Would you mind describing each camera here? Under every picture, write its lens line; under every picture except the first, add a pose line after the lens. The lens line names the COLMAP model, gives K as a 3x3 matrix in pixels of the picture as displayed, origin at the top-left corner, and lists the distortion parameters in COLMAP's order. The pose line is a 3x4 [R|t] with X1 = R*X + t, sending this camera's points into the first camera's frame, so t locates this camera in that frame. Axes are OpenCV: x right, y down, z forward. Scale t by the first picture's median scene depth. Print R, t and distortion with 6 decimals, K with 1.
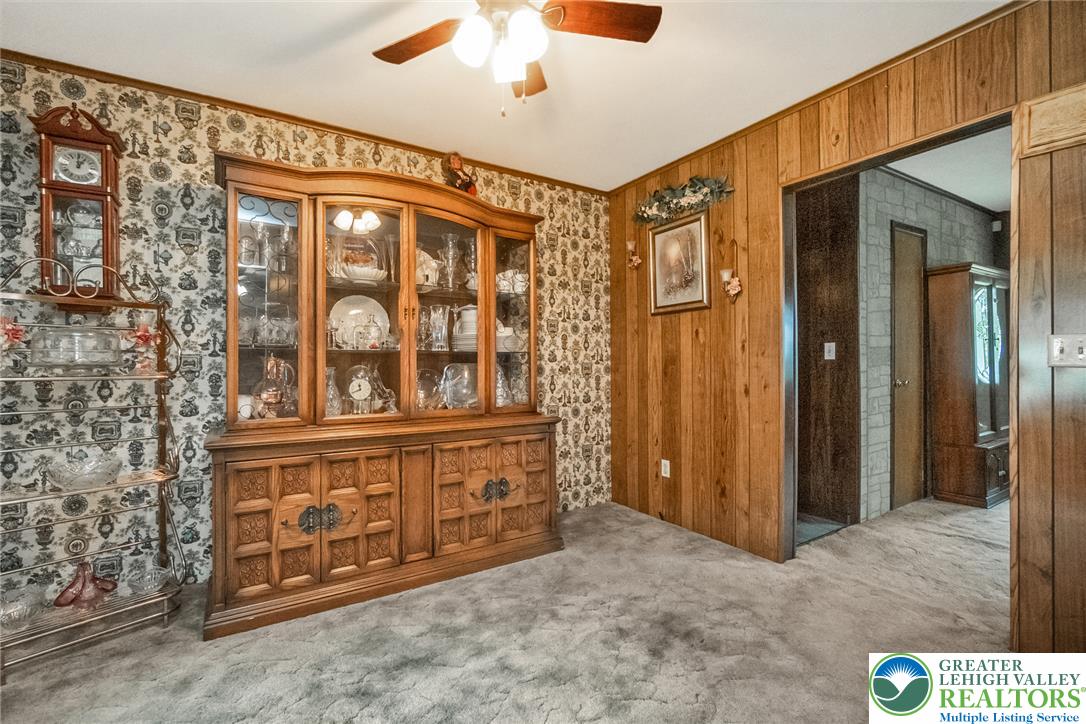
lens RADIAL K [[481.1, 0, 540.5], [0, 481.1, 365.0], [0, 0, 1]] dist [-0.002776, -0.000432]
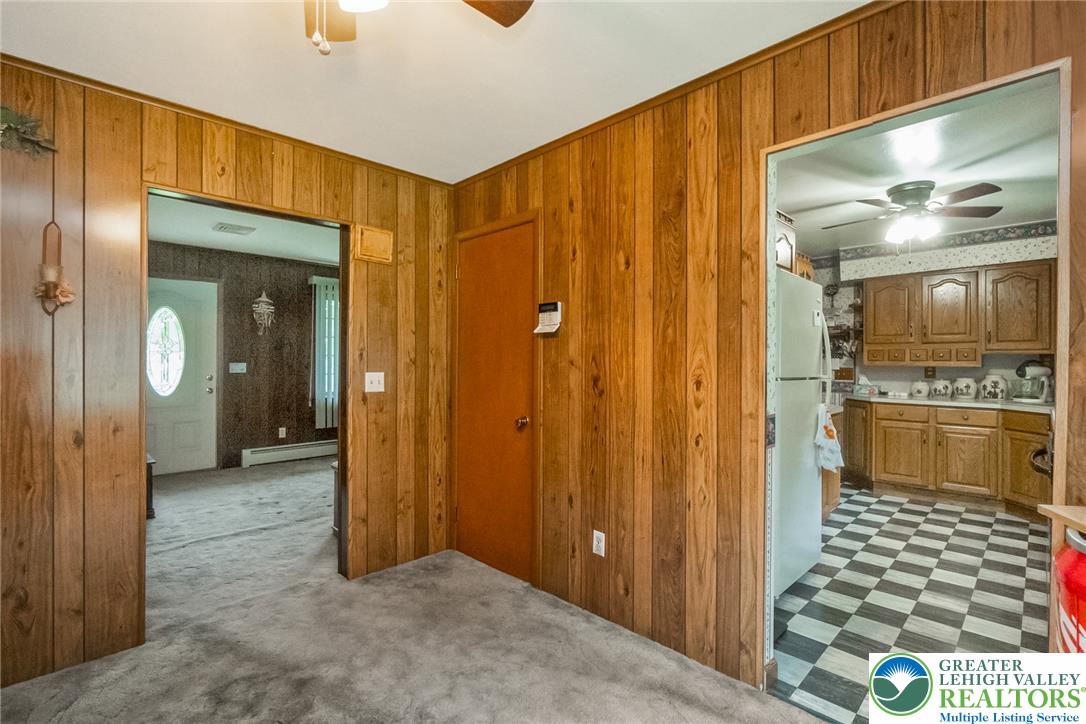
lens RADIAL K [[503.1, 0, 549.3], [0, 503.1, 359.6], [0, 0, 1]] dist [-0.001949, 0.000132]
pose [[-0.239085, 0.002126, 0.970996, -0.491327], [0.002150, 0.999996, -0.001660, -0.067391], [-0.970996, 0.001691, -0.239089, 0.523633]]
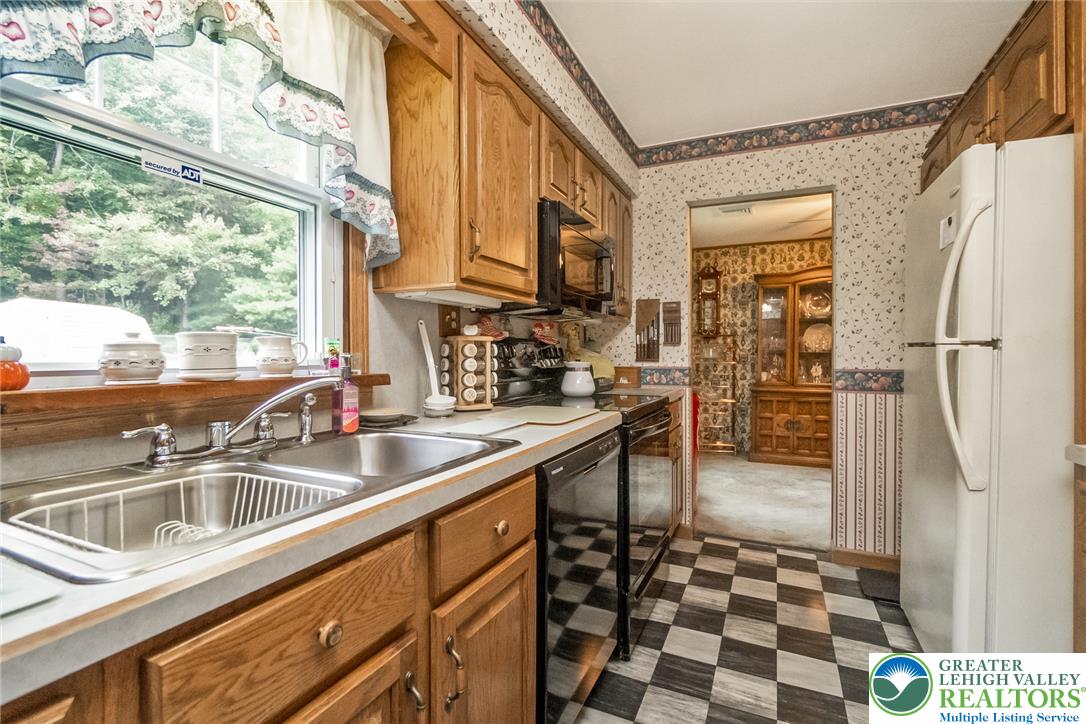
lens RADIAL K [[503.1, 0, 549.3], [0, 503.1, 359.6], [0, 0, 1]] dist [-0.001949, 0.000132]
pose [[0.560096, 0.010827, -0.828357, 0.829533], [-0.010049, 0.999930, 0.006275, -0.000637], [0.828367, 0.004810, 0.560165, -1.245400]]
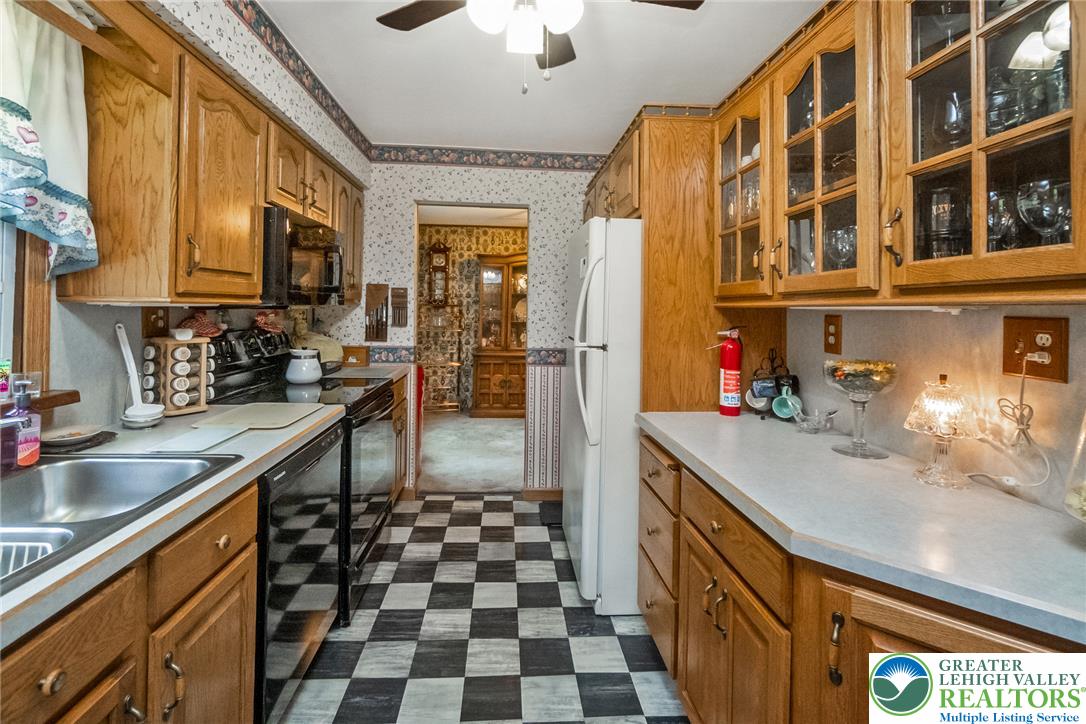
lens RADIAL K [[491.9, 0, 542.0], [0, 491.9, 304.6], [0, 0, 1]] dist [-0.008075, 0.001341]
pose [[0.889101, 0.012705, -0.457534, 0.941440], [-0.023640, 0.999555, -0.018182, -0.082784], [0.457100, 0.026981, 0.889006, -1.324663]]
